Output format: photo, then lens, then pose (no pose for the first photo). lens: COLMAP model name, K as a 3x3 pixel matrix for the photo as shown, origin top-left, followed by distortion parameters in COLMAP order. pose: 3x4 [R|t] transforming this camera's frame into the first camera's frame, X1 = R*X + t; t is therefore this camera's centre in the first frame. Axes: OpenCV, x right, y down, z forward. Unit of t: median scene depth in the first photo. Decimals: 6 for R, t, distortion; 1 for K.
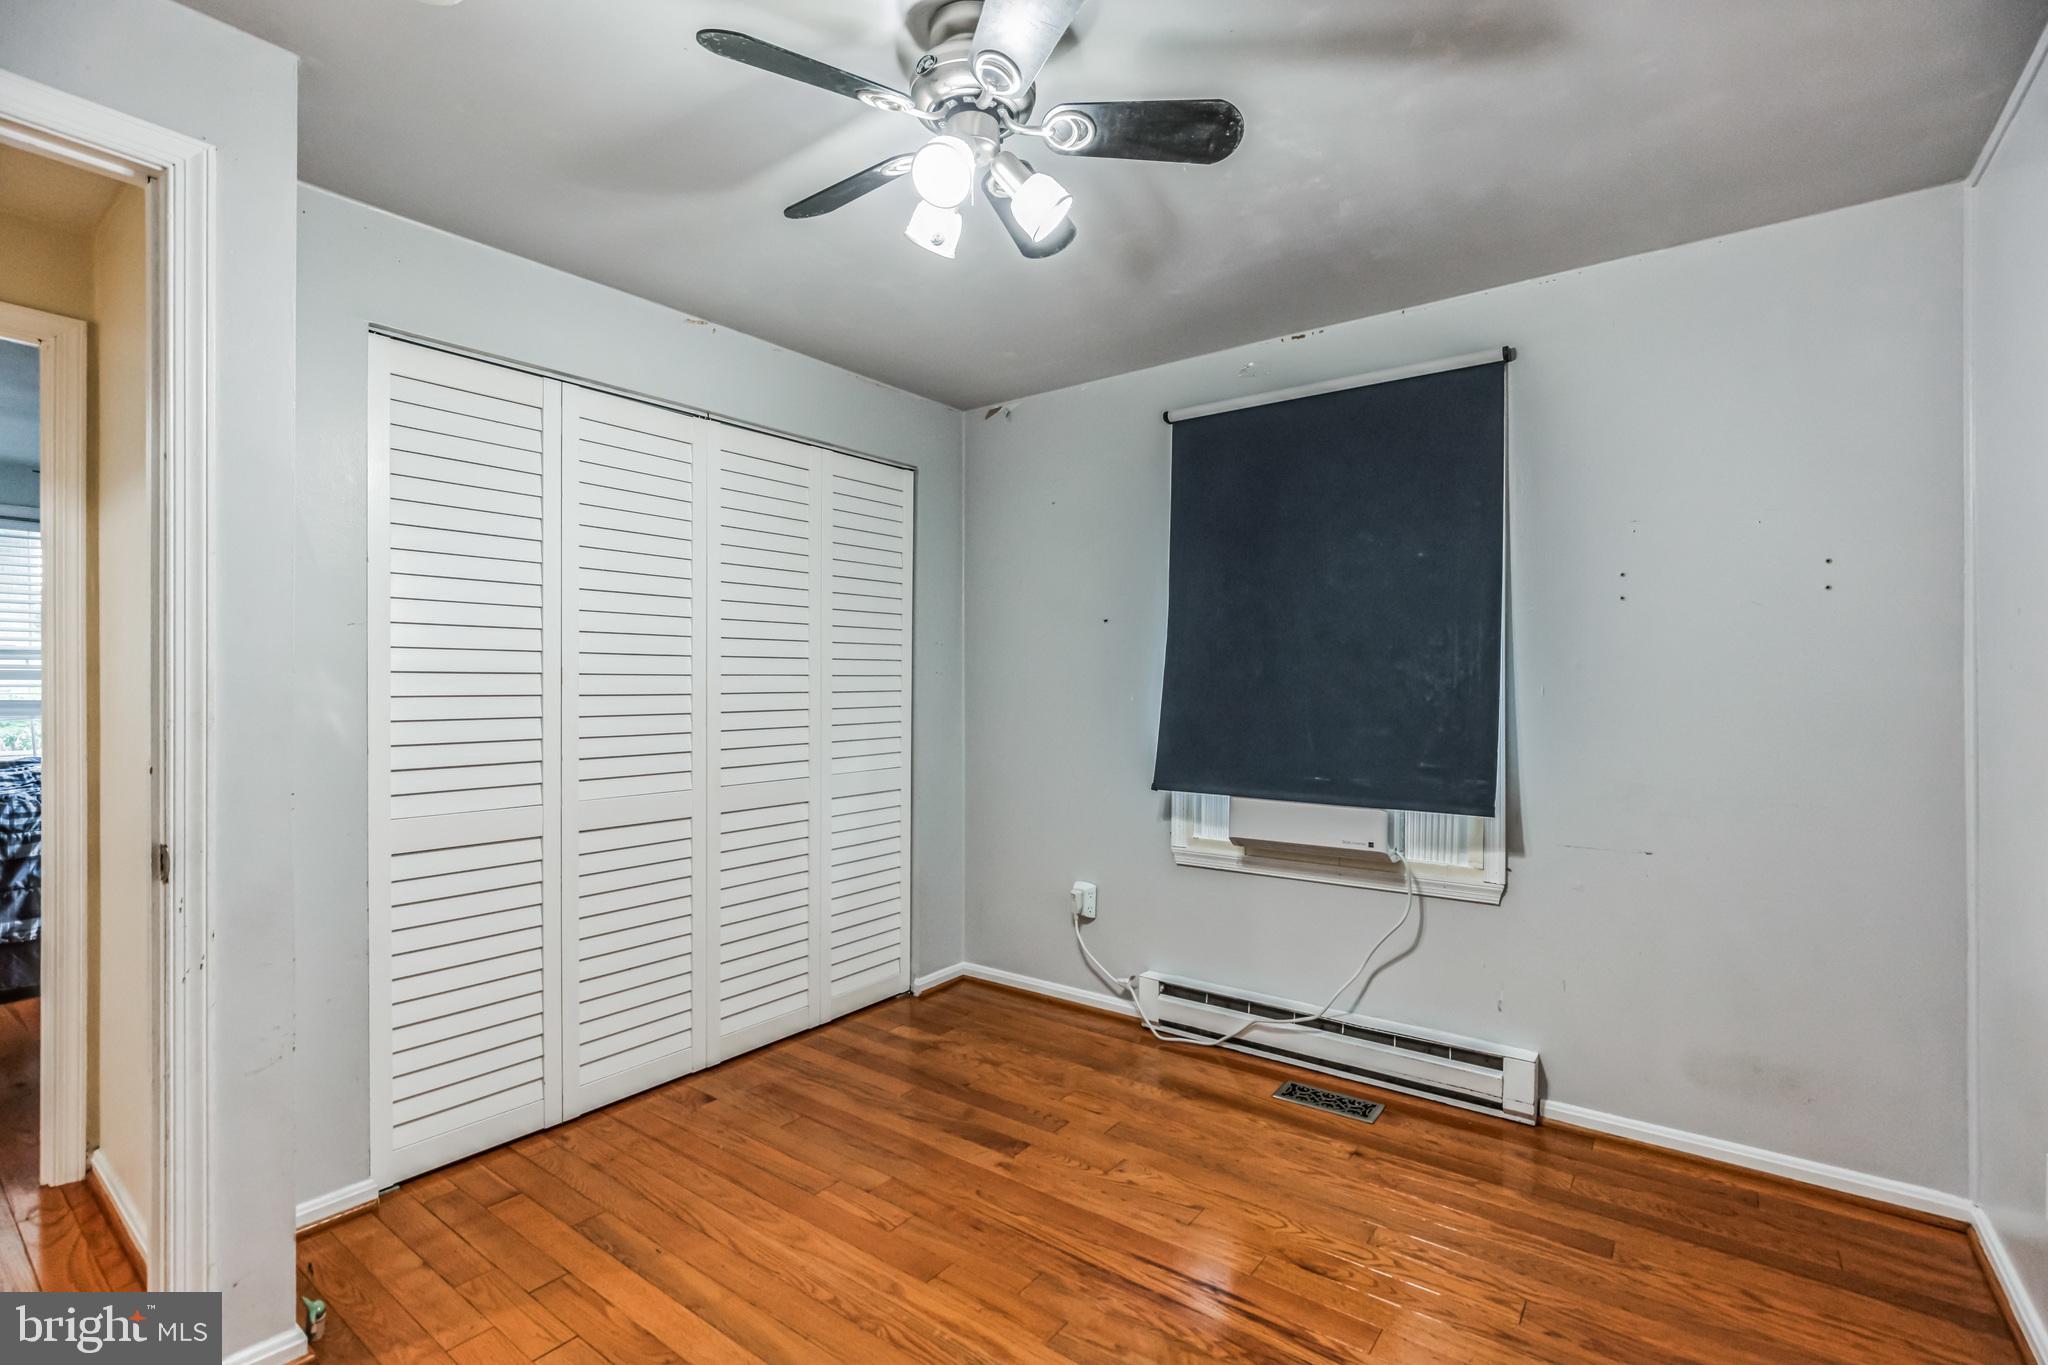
lens RADIAL K [[935.1, 0, 1023.6], [0, 935.1, 676.6], [0, 0, 1]] dist [-0.010568, 0.002957]
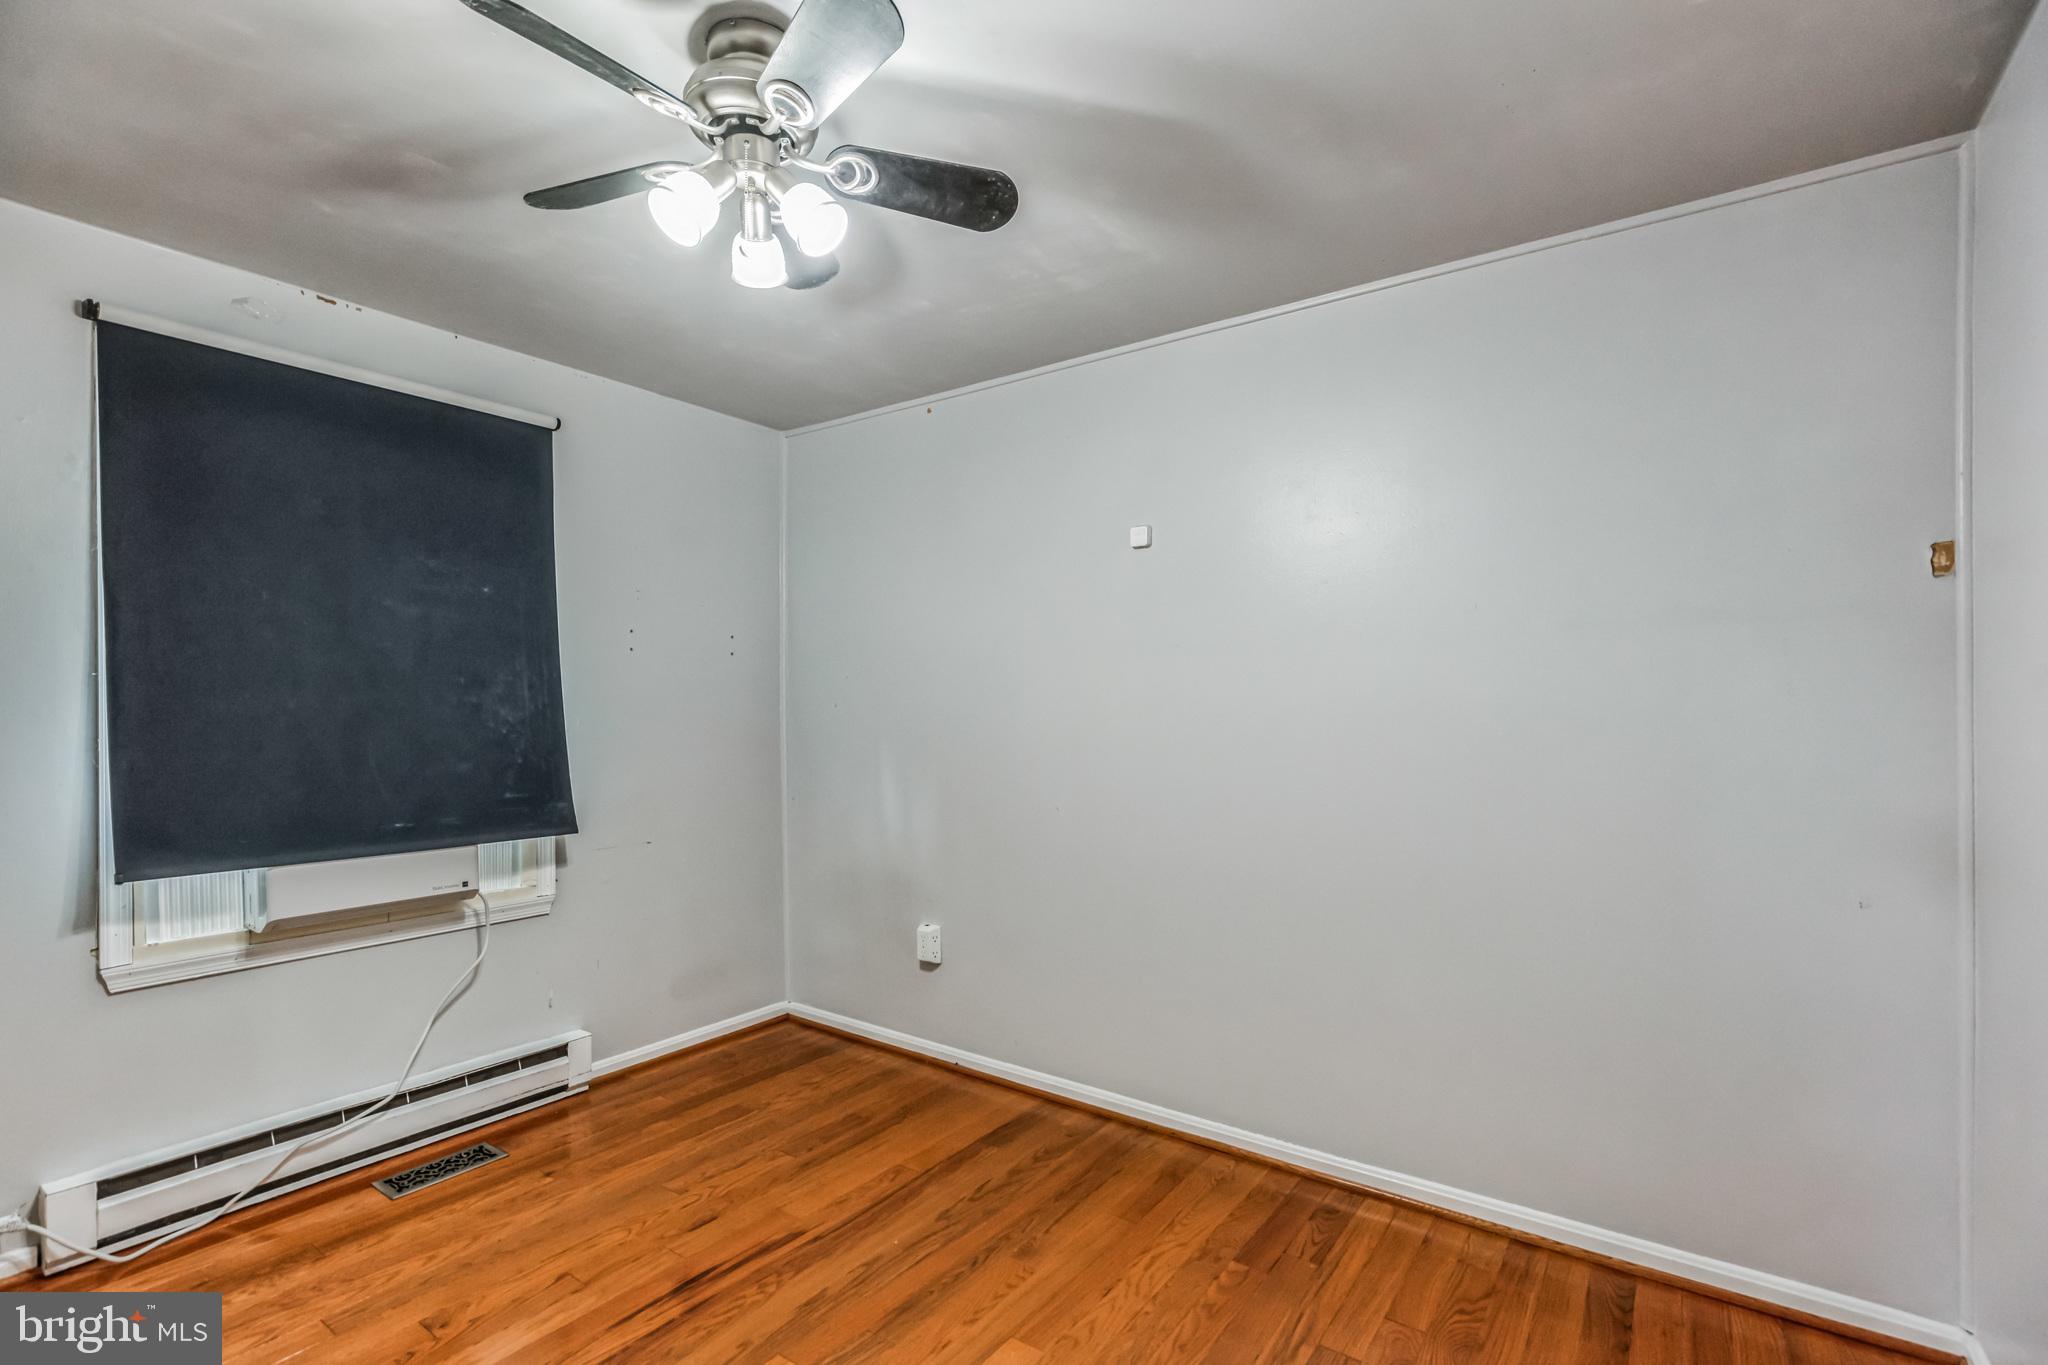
lens RADIAL K [[935.1, 0, 1026.2], [0, 935.1, 702.5], [0, 0, 1]] dist [-0.010568, 0.002957]
pose [[-0.025276, 0.004673, 0.999670, -0.591456], [-0.004374, 0.999979, -0.004785, -0.005684], [-0.999671, -0.004494, -0.025255, 0.430679]]
